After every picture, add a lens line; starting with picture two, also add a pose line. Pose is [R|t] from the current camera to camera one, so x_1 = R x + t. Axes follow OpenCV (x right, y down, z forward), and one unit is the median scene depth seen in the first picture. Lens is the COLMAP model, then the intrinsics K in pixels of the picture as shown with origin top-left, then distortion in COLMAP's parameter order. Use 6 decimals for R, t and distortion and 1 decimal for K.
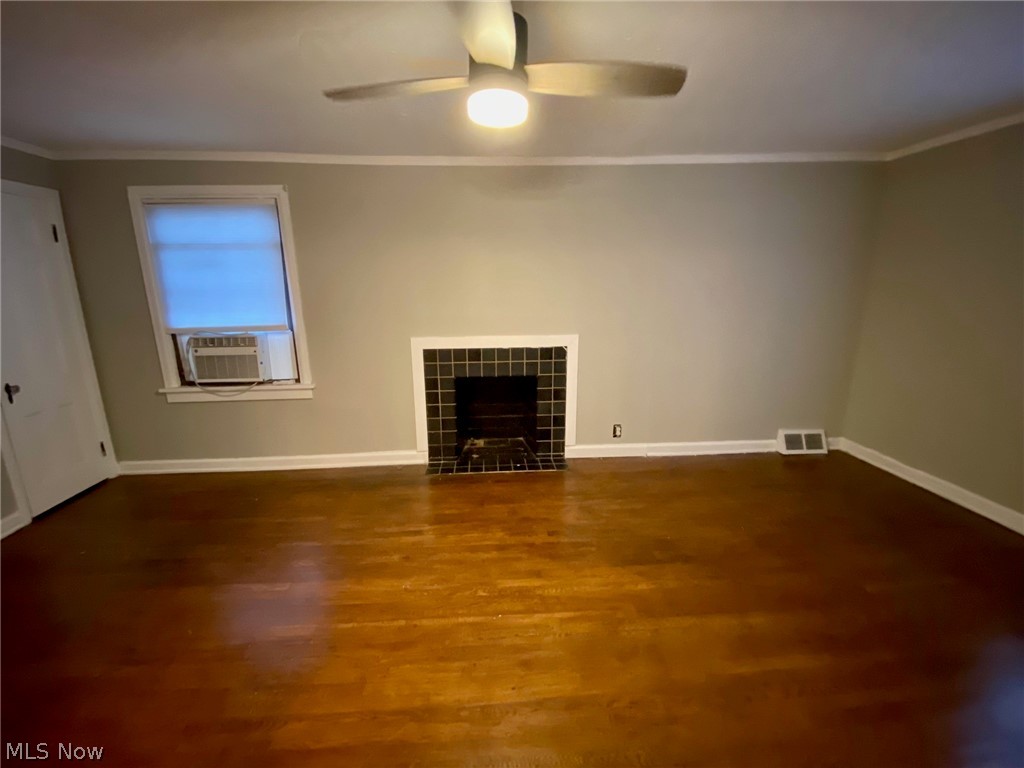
lens RADIAL K [[414.4, 0, 506.0], [0, 414.4, 384.3], [0, 0, 1]] dist [0.001882, -0.011788]
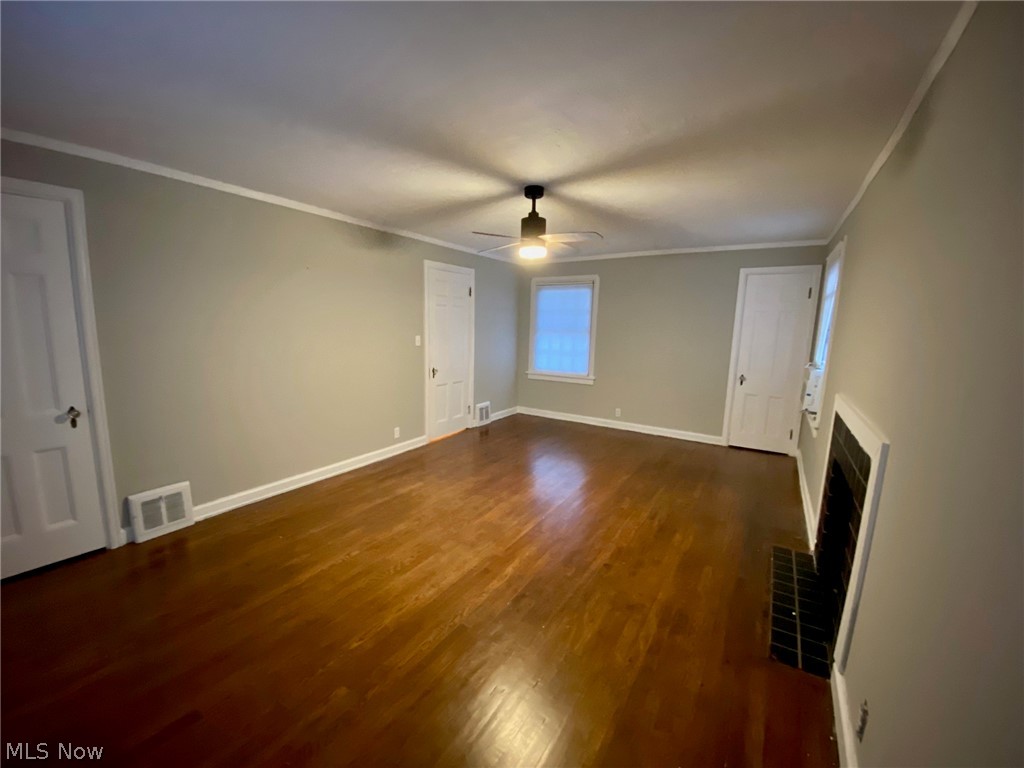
lens RADIAL K [[414.4, 0, 509.7], [0, 414.4, 387.5], [0, 0, 1]] dist [0.001882, -0.011788]
pose [[-0.596025, 0.124058, -0.793325, 0.794903], [-0.187918, 0.939005, 0.288022, -0.242049], [0.780667, 0.320748, -0.536357, 0.954188]]
